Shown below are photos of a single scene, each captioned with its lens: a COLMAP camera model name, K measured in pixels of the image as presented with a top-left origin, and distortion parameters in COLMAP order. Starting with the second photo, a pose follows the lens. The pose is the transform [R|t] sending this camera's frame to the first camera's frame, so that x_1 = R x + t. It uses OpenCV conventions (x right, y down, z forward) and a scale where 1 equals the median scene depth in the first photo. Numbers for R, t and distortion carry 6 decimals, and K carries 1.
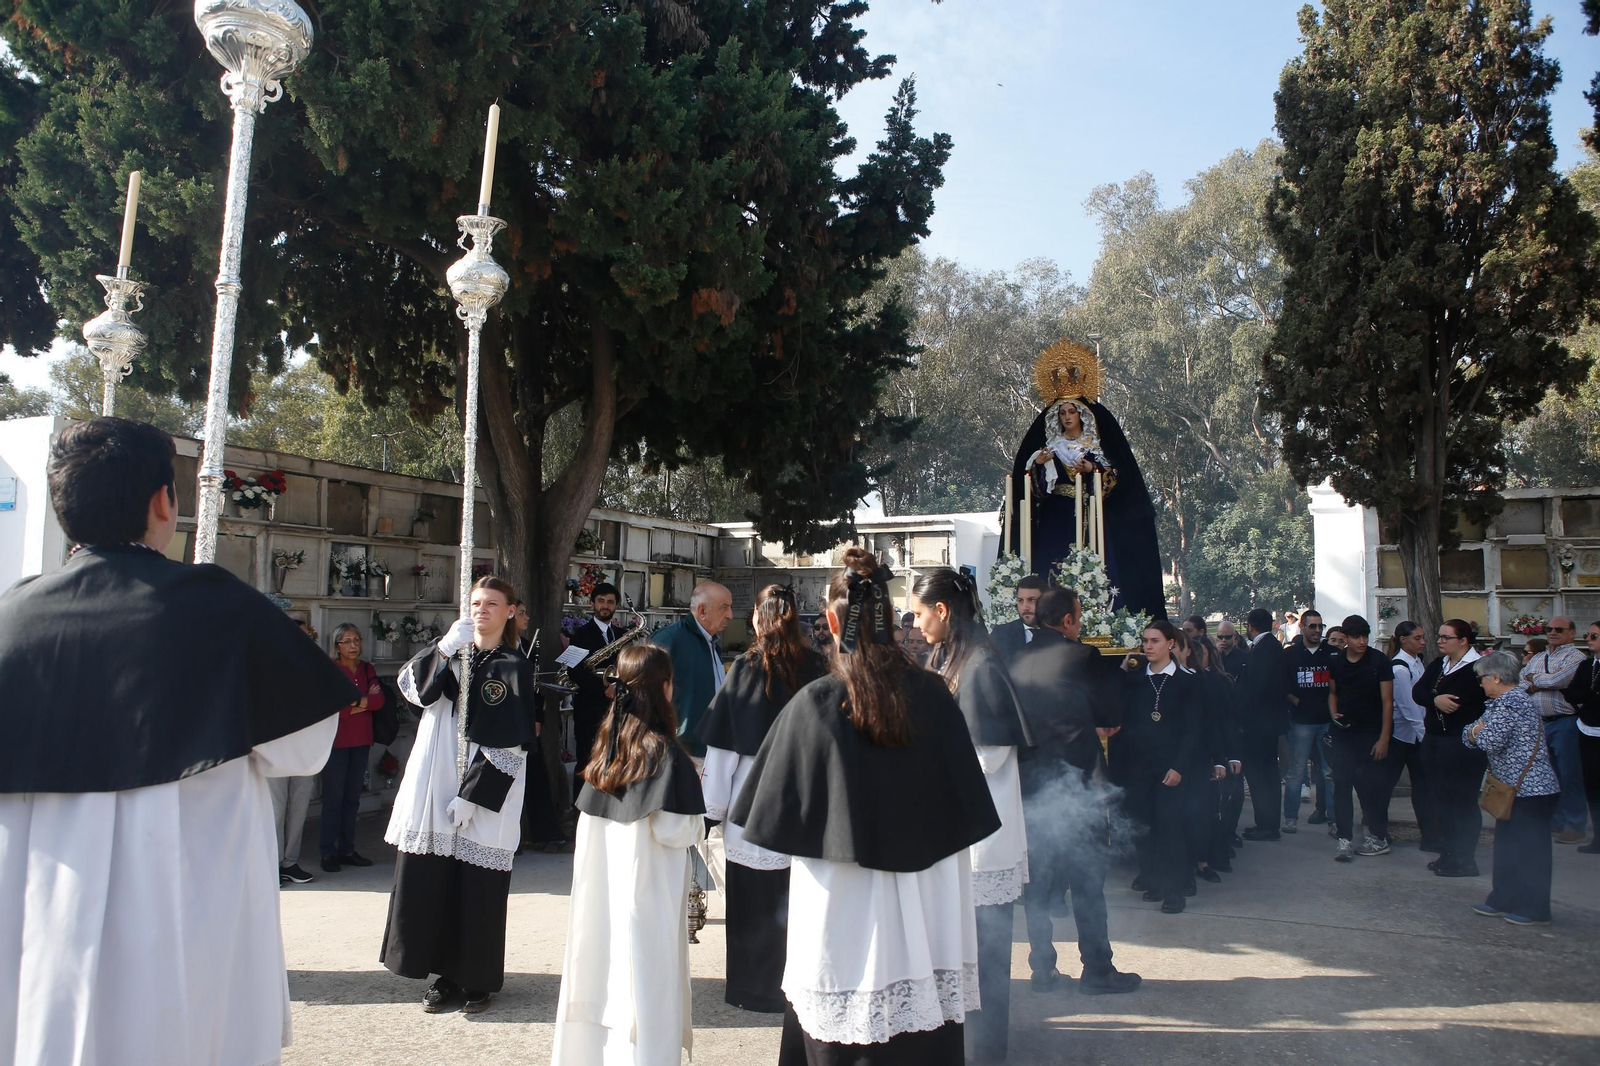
lens RADIAL K [[1106.9, 0, 800.0], [0, 1106.9, 533.0], [0, 0, 1]] dist [-0.106061, 0.075474]
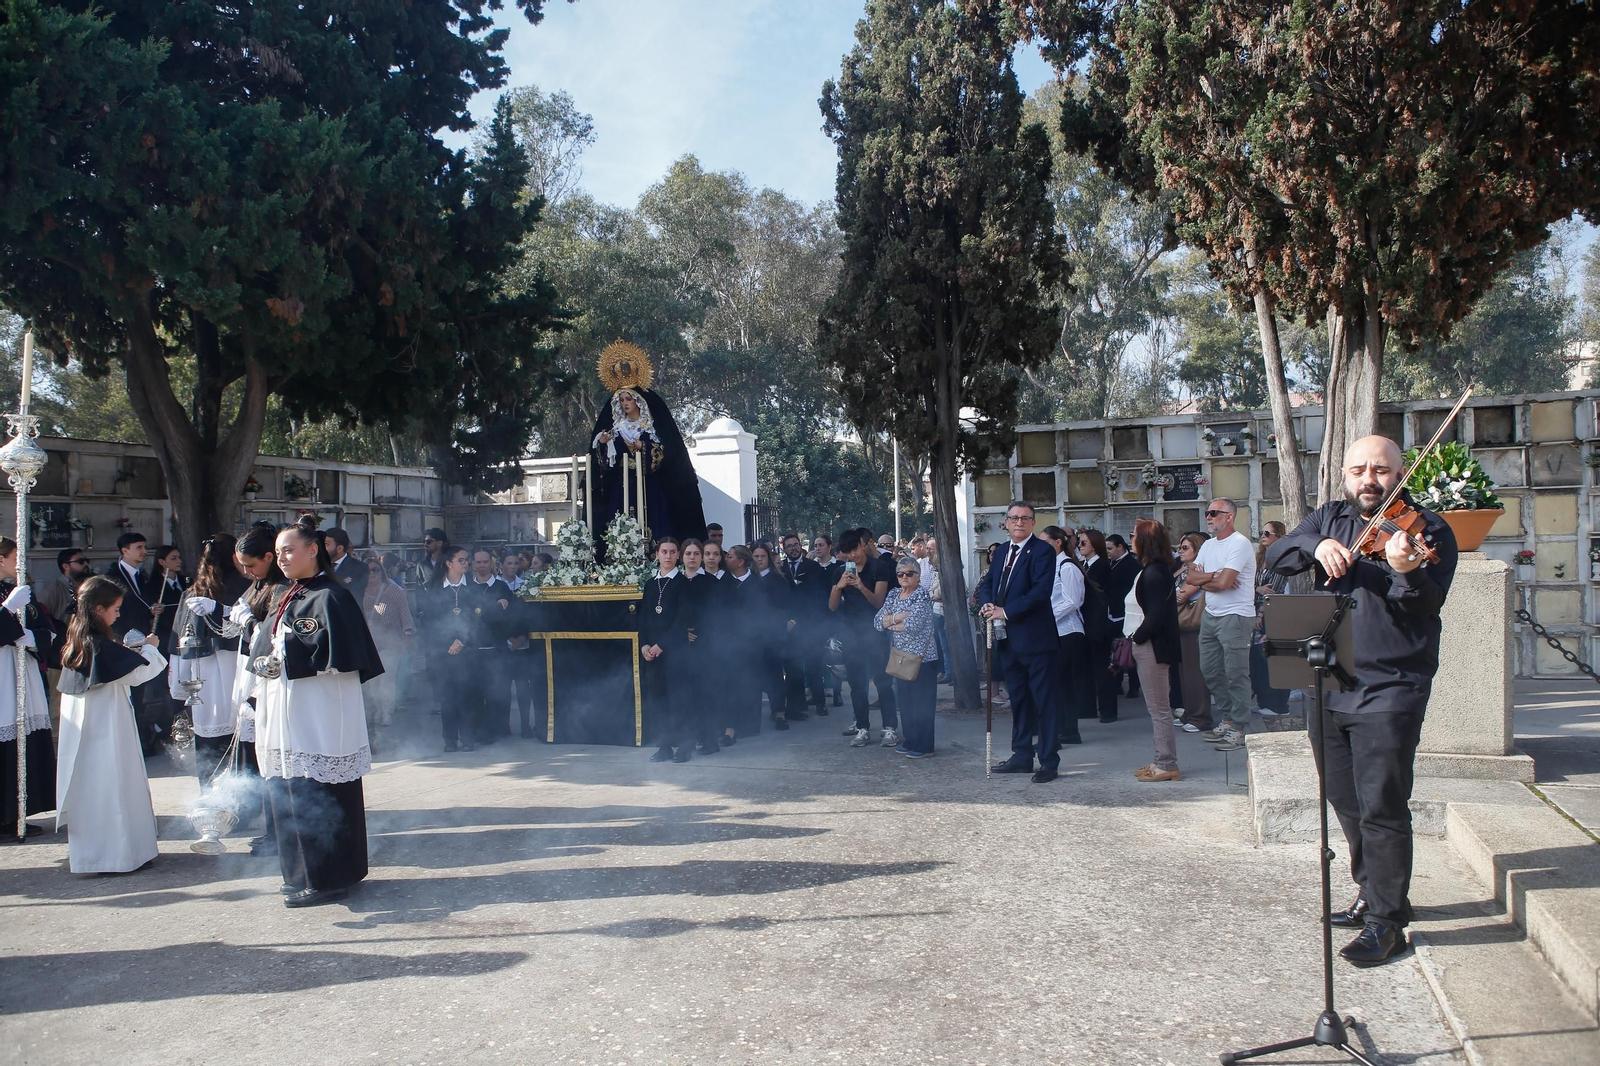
lens RADIAL K [[1106.9, 0, 800.0], [0, 1106.9, 533.0], [0, 0, 1]] dist [-0.106061, 0.075474]
pose [[0.994326, -0.037391, 0.099589, 0.252835], [0.030432, 0.997047, 0.070502, -0.013454], [-0.101931, -0.067071, 0.992528, -0.209190]]
